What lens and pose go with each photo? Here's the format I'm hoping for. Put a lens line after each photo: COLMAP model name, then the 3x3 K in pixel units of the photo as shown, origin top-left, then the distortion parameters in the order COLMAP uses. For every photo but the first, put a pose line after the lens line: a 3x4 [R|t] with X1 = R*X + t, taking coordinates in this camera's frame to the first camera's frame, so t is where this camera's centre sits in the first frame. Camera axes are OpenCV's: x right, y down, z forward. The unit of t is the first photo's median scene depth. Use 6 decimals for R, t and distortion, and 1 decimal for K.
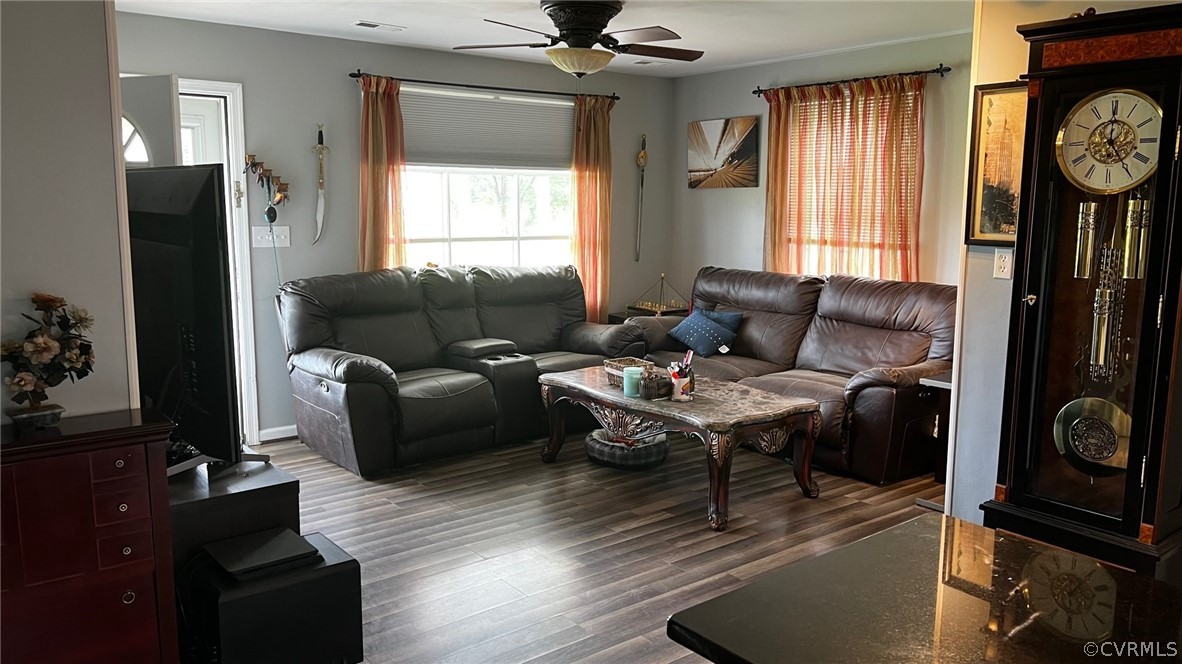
lens RADIAL K [[894.7, 0, 591.0], [0, 894.7, 332.0], [0, 0, 1]] dist [0.081474, -0.083619]
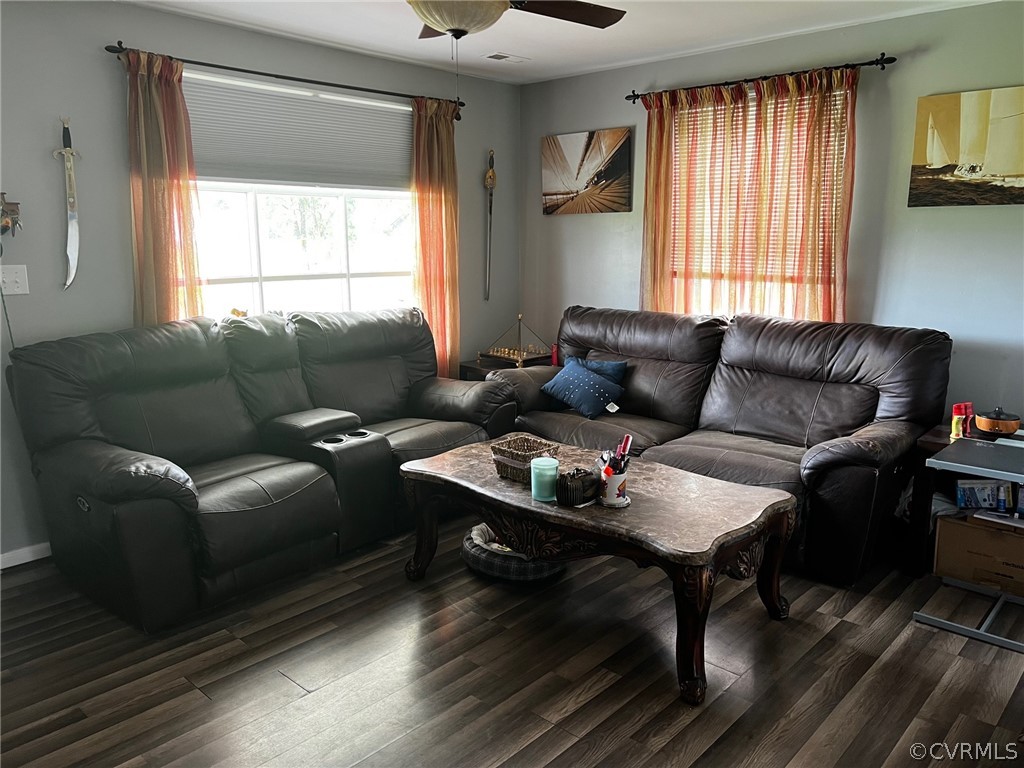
lens RADIAL K [[790.5, 0, 512.0], [0, 790.5, 384.0], [0, 0, 1]] dist [0.035485, -0.001318]
pose [[0.986913, -0.036174, 0.157146, -0.058108], [0.029946, 0.998676, 0.041823, -0.036704], [-0.158451, -0.036570, 0.986689, 0.303925]]
